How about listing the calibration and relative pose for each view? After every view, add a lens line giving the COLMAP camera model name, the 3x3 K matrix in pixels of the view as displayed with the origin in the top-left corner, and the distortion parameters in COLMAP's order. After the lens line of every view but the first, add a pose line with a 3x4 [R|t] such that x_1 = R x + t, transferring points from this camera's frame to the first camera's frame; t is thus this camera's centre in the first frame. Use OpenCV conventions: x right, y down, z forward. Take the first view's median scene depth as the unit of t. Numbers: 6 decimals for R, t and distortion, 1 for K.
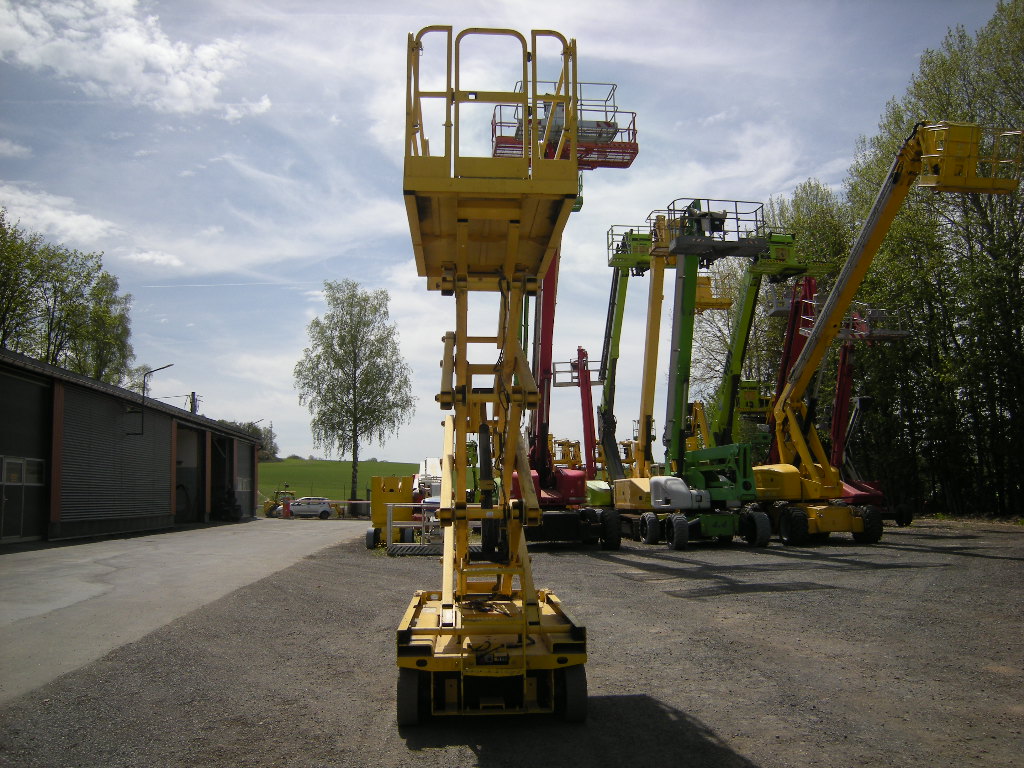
lens RADIAL K [[857.0, 0, 512.0], [0, 857.0, 384.0], [0, 0, 1]] dist [-0.117203, 0.039504]
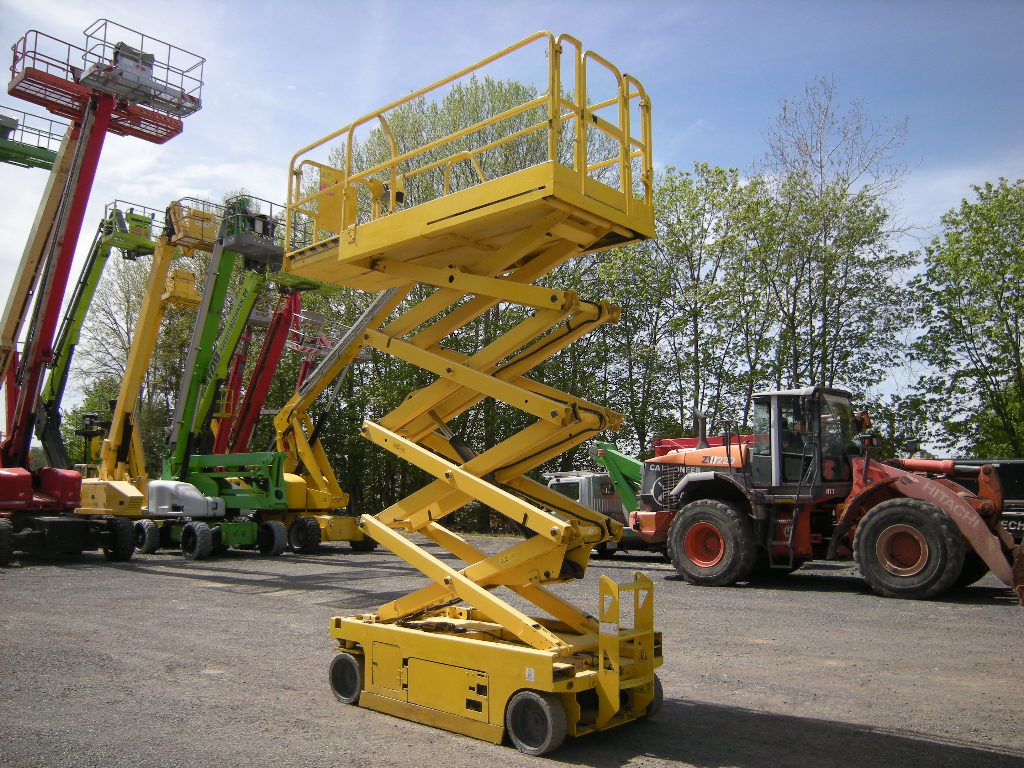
lens RADIAL K [[857.0, 0, 512.0], [0, 857.0, 384.0], [0, 0, 1]] dist [-0.117203, 0.039504]
pose [[0.721088, 0.101064, 0.685433, -0.204378], [-0.097568, 0.994258, -0.043956, 0.006917], [-0.685939, -0.035180, 0.726808, 0.084268]]
